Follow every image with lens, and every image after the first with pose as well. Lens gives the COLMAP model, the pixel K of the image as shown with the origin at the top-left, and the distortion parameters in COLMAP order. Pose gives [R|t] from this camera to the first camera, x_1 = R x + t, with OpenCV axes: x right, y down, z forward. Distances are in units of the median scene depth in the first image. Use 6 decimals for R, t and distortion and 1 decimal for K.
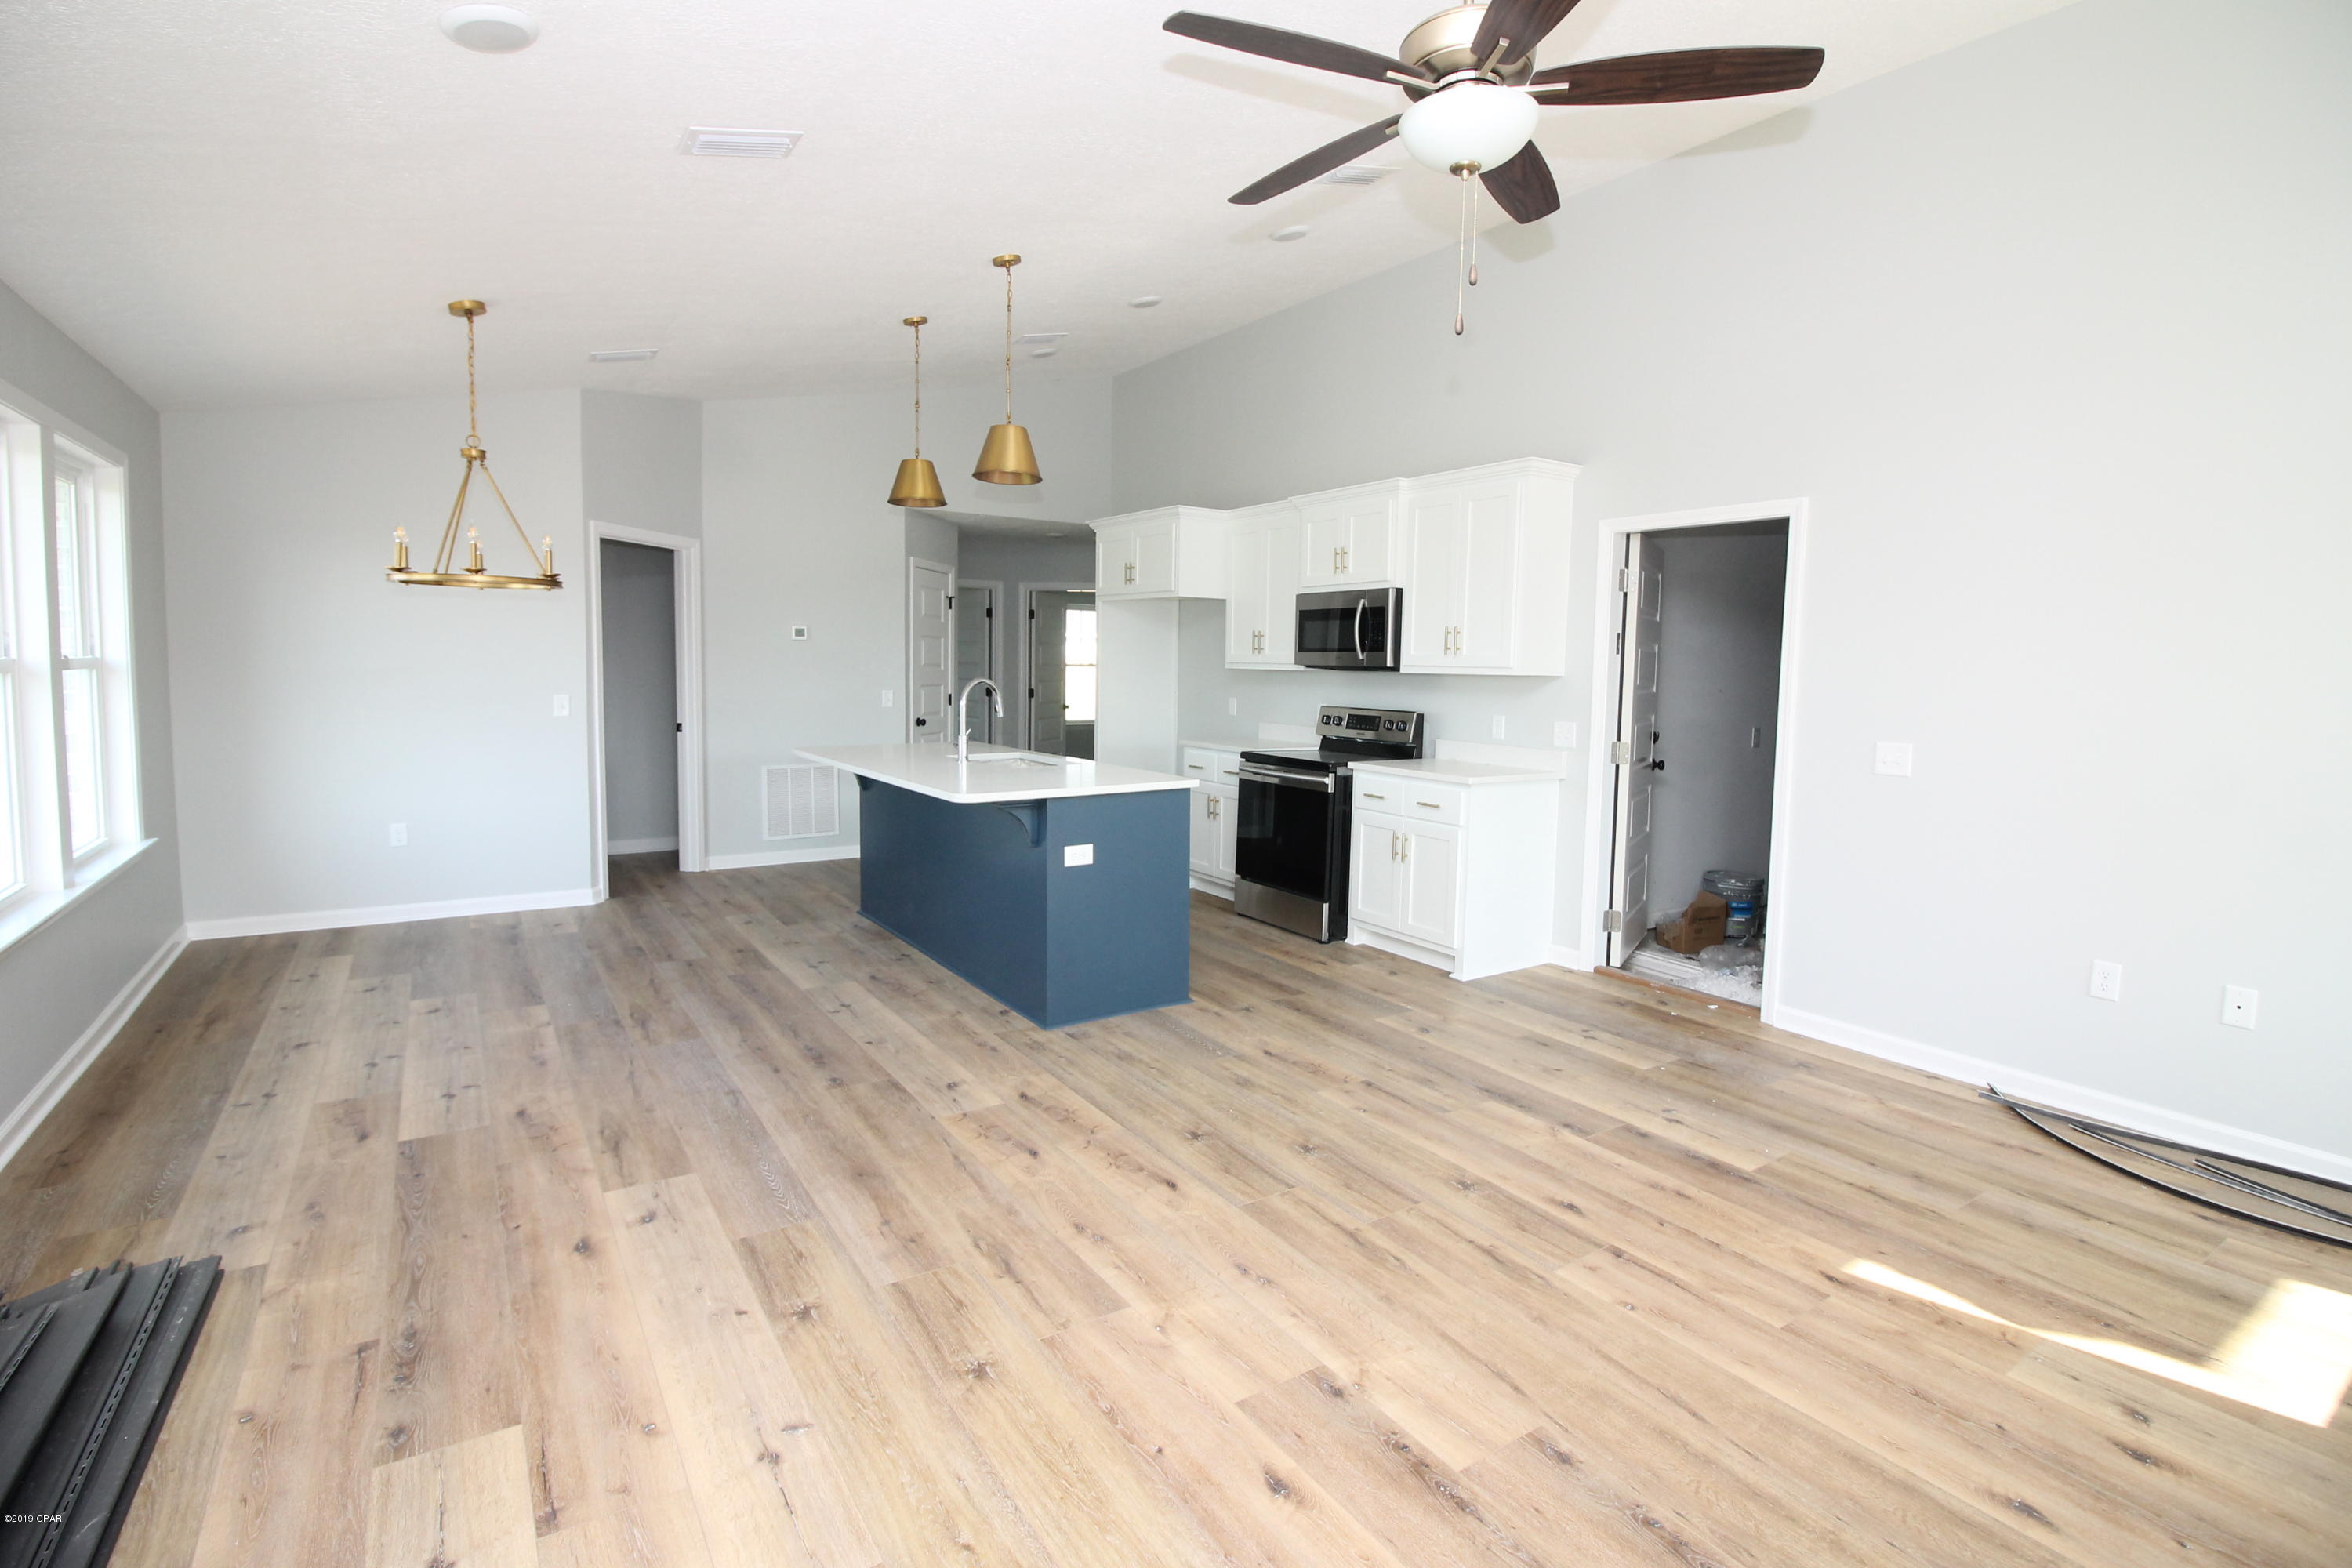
lens RADIAL K [[1102.0, 0, 1179.3], [0, 1102.0, 739.3], [0, 0, 1]] dist [-0.006978, -0.010566]
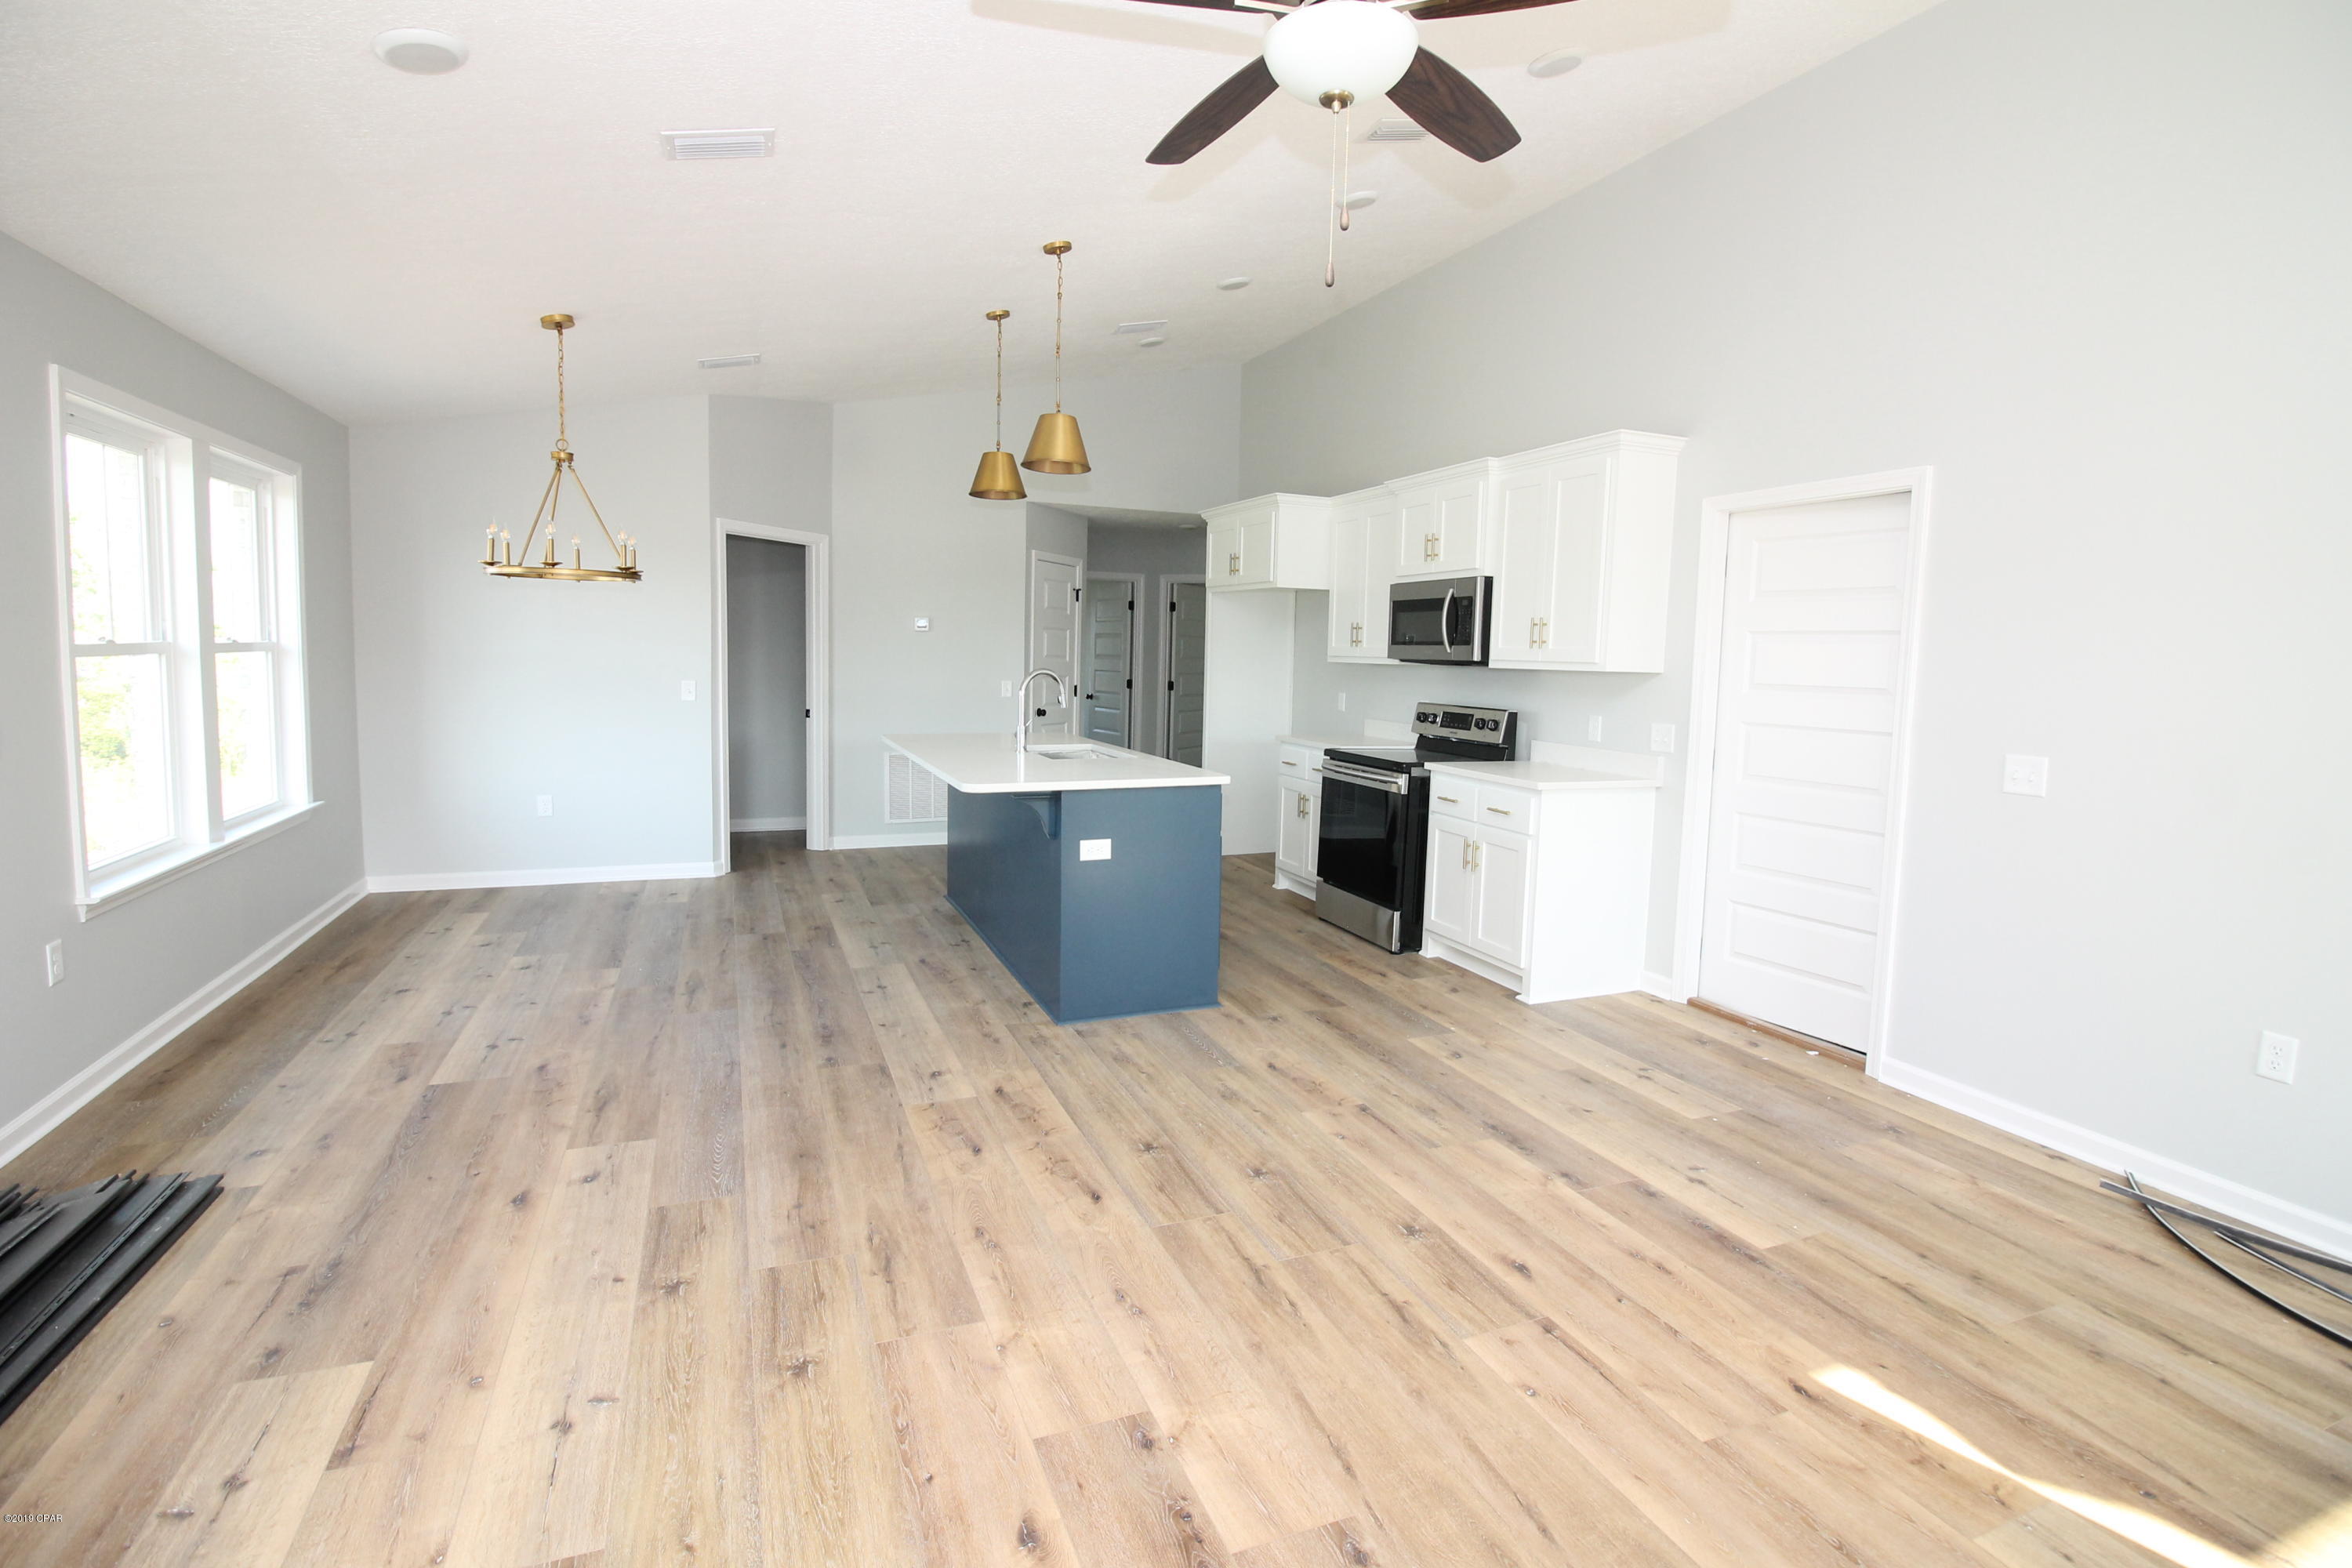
lens RADIAL K [[1102.0, 0, 1179.3], [0, 1102.0, 739.3], [0, 0, 1]] dist [-0.006978, -0.010566]
pose [[0.981073, 0.022410, -0.192338, 0.191025], [-0.021405, 0.999744, 0.007299, -0.002095], [0.192452, -0.003044, 0.981302, 0.058782]]
